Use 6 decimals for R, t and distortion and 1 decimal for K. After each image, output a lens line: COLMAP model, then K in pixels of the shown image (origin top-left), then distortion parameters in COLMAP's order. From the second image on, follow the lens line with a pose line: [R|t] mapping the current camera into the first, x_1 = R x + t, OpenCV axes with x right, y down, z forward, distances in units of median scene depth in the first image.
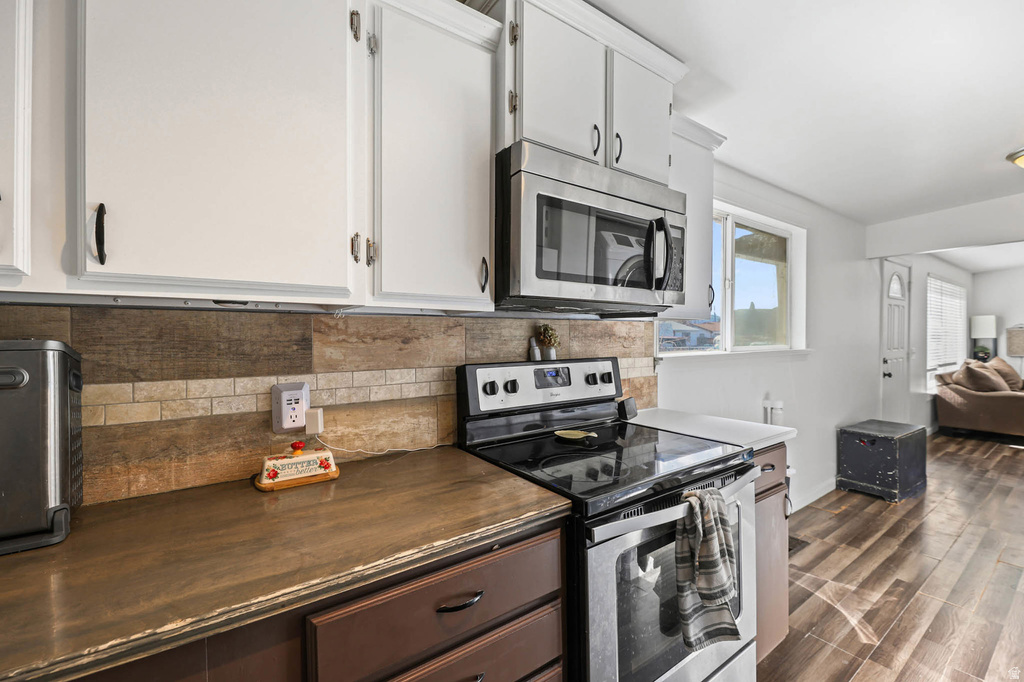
lens RADIAL K [[432.8, 0, 510.4], [0, 432.8, 342.5], [0, 0, 1]] dist [0.000462, -0.002255]
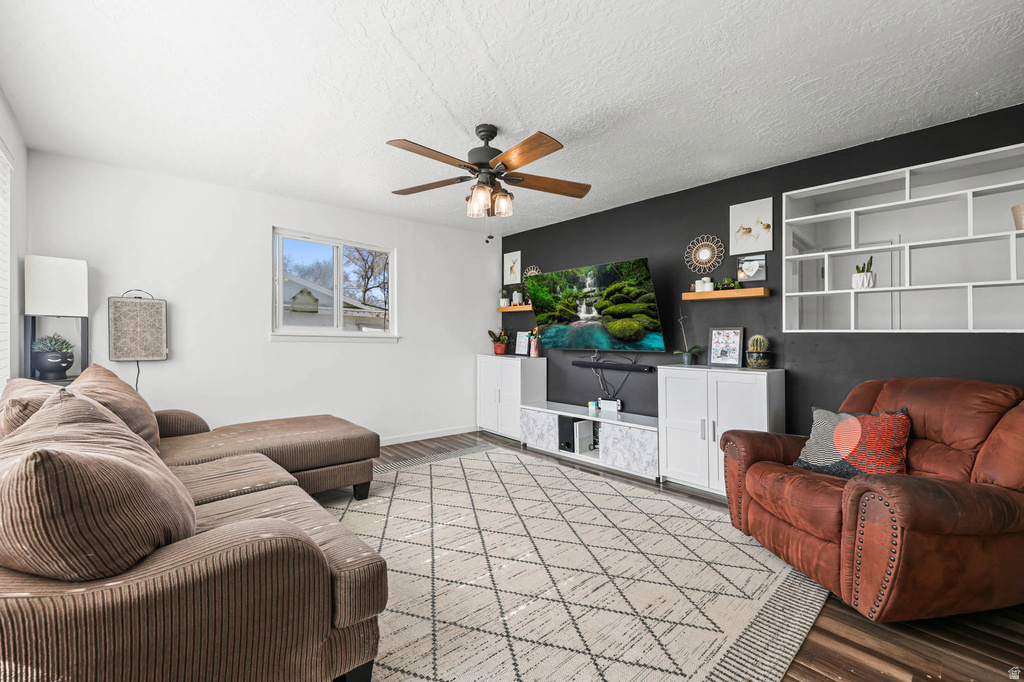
lens RADIAL K [[432.8, 0, 511.9], [0, 432.8, 340.3], [0, 0, 1]] dist [0.000462, -0.002255]
pose [[-0.121260, -0.002464, 0.992618, 2.301677], [-0.014418, 0.999896, 0.000720, 0.017970], [-0.992516, -0.014224, -0.121283, 2.227727]]
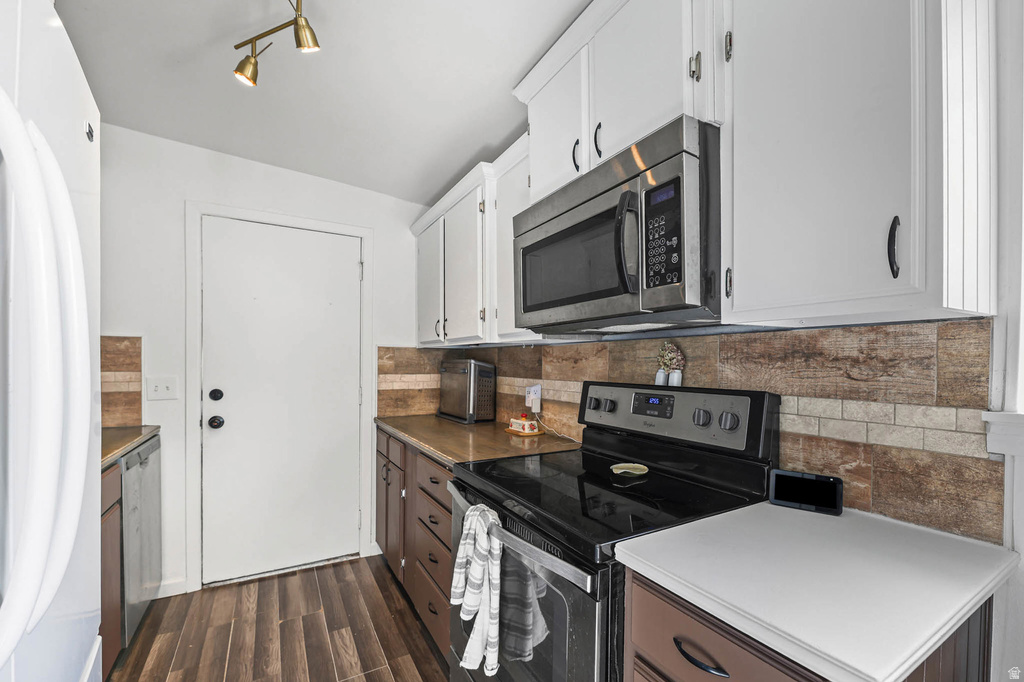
lens RADIAL K [[432.8, 0, 531.2], [0, 432.8, 368.6], [0, 0, 1]] dist [0.000462, -0.002255]
pose [[-0.085914, 0.026872, -0.995940, 0.955426], [-0.004218, 0.999617, 0.027335, -0.015243], [0.996294, 0.006550, -0.085768, 0.808109]]
